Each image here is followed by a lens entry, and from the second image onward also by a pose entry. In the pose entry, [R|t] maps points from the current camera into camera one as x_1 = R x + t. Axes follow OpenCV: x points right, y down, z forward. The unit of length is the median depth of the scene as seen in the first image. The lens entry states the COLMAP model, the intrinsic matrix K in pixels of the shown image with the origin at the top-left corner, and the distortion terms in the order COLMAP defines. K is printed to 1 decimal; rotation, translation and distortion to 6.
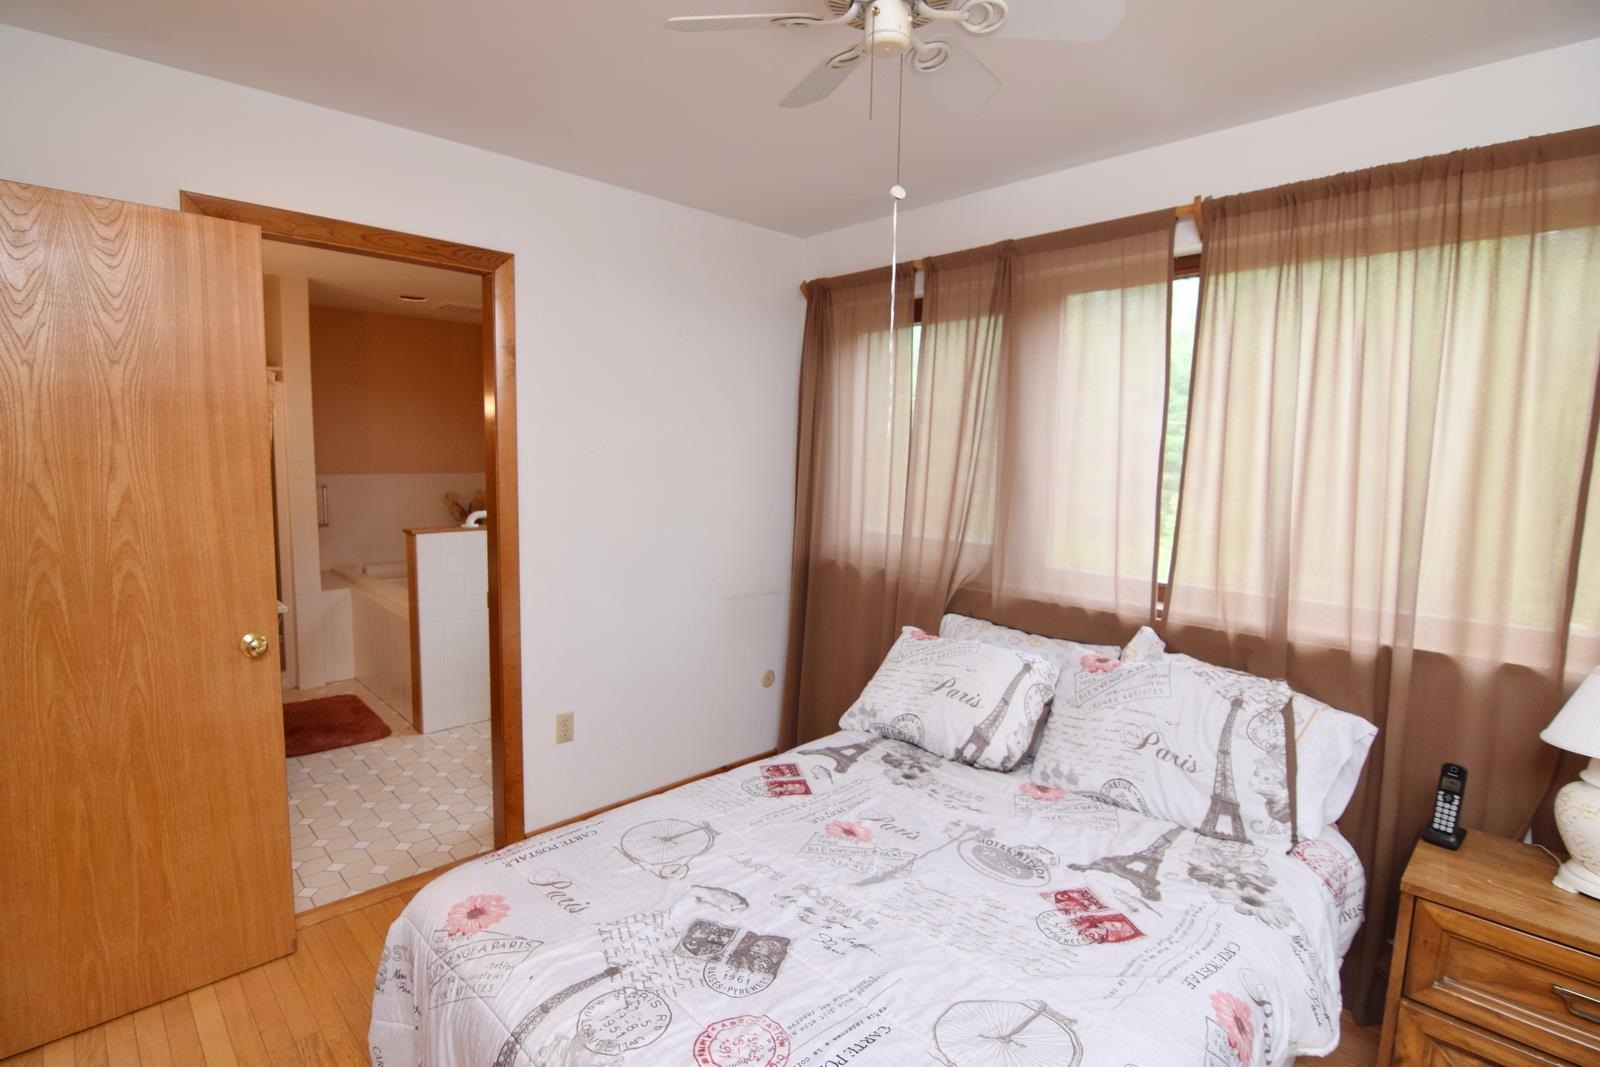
lens RADIAL K [[773.8, 0, 794.0], [0, 773.8, 539.5], [0, 0, 1]] dist [0.003129, -0.017479]
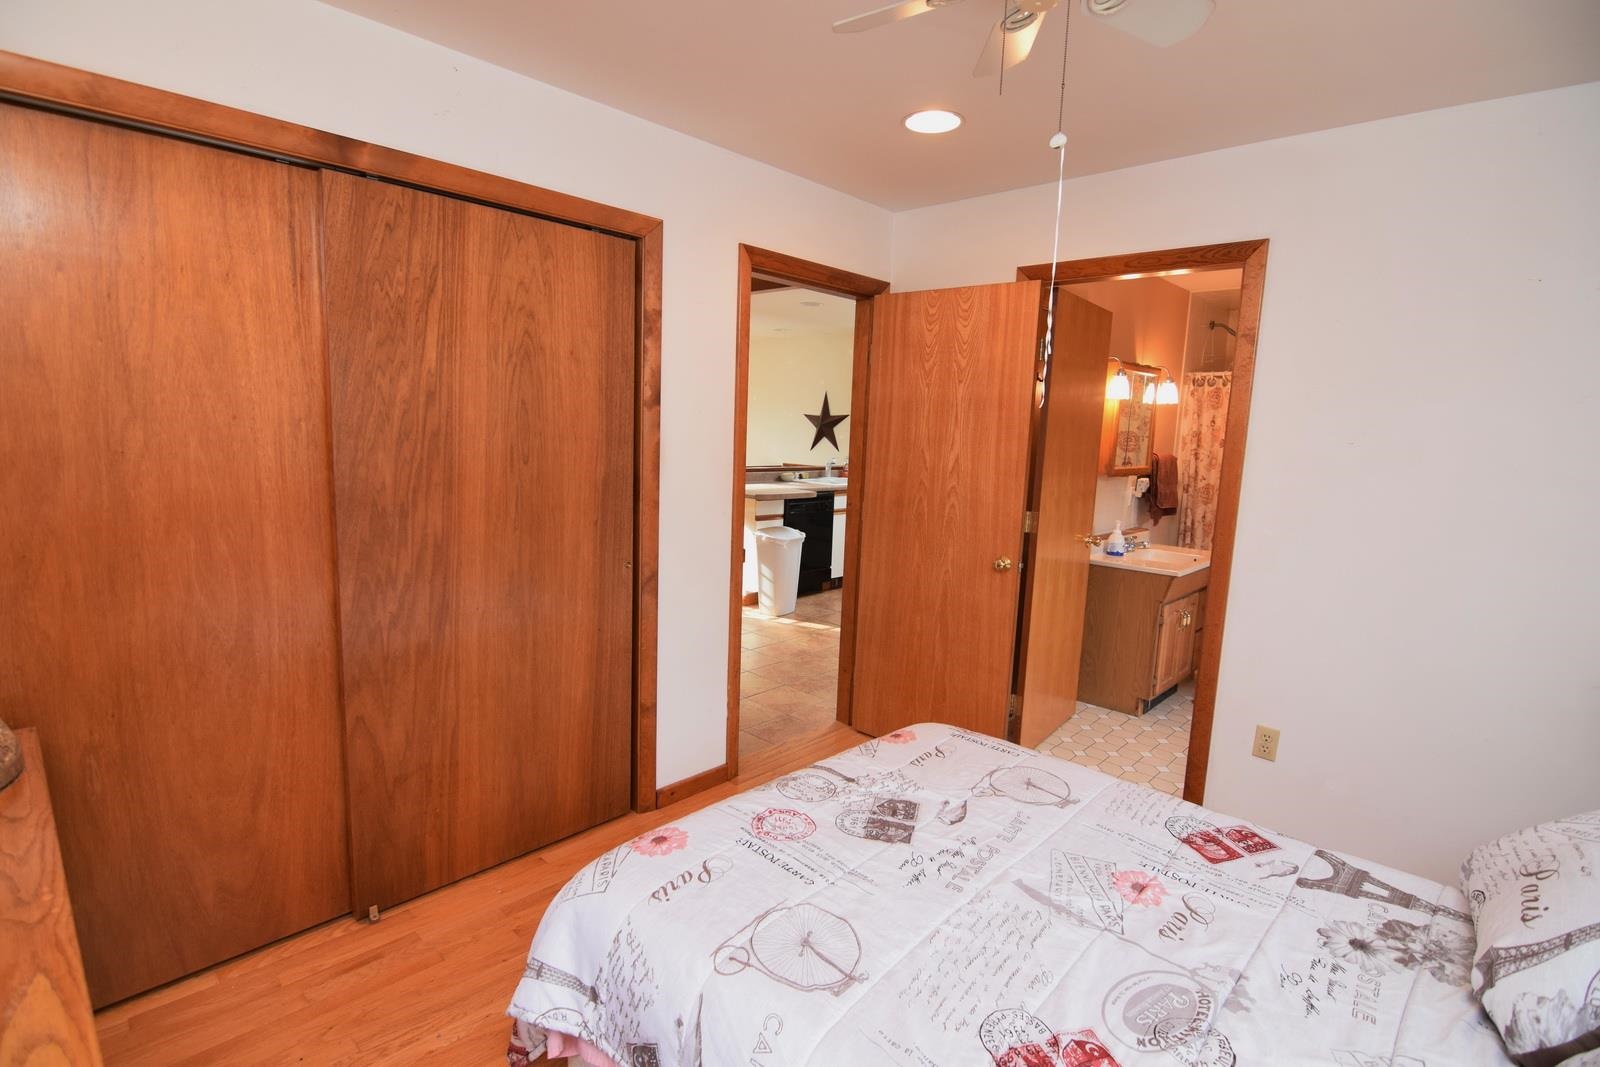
lens RADIAL K [[773.8, 0, 794.0], [0, 773.8, 539.5], [0, 0, 1]] dist [0.003129, -0.017479]
pose [[0.052527, 0.130488, -0.990057, 0.848677], [-0.144632, 0.981967, 0.121748, -0.038700], [0.988090, 0.136799, 0.070453, 0.536195]]
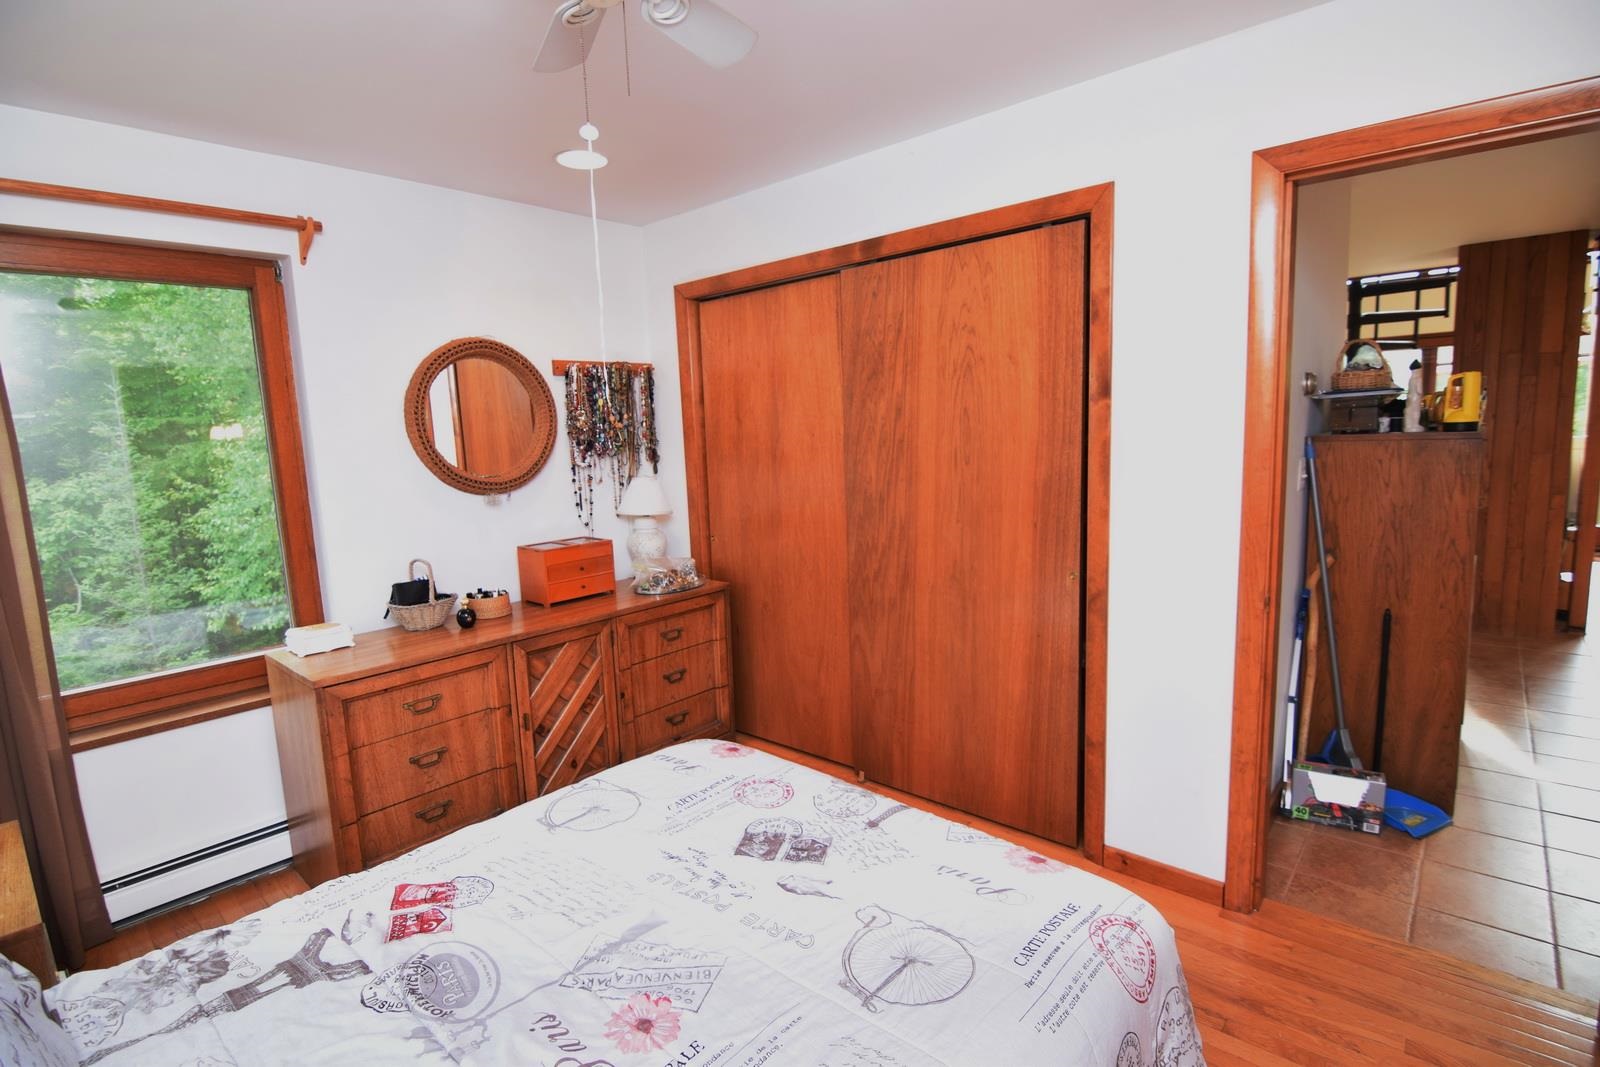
lens RADIAL K [[773.8, 0, 794.0], [0, 773.8, 539.5], [0, 0, 1]] dist [0.003129, -0.017479]
pose [[-0.996769, 0.031635, -0.073824, -0.017651], [0.012634, 0.969476, 0.244860, -0.161086], [0.079317, 0.243136, -0.966744, 1.560178]]
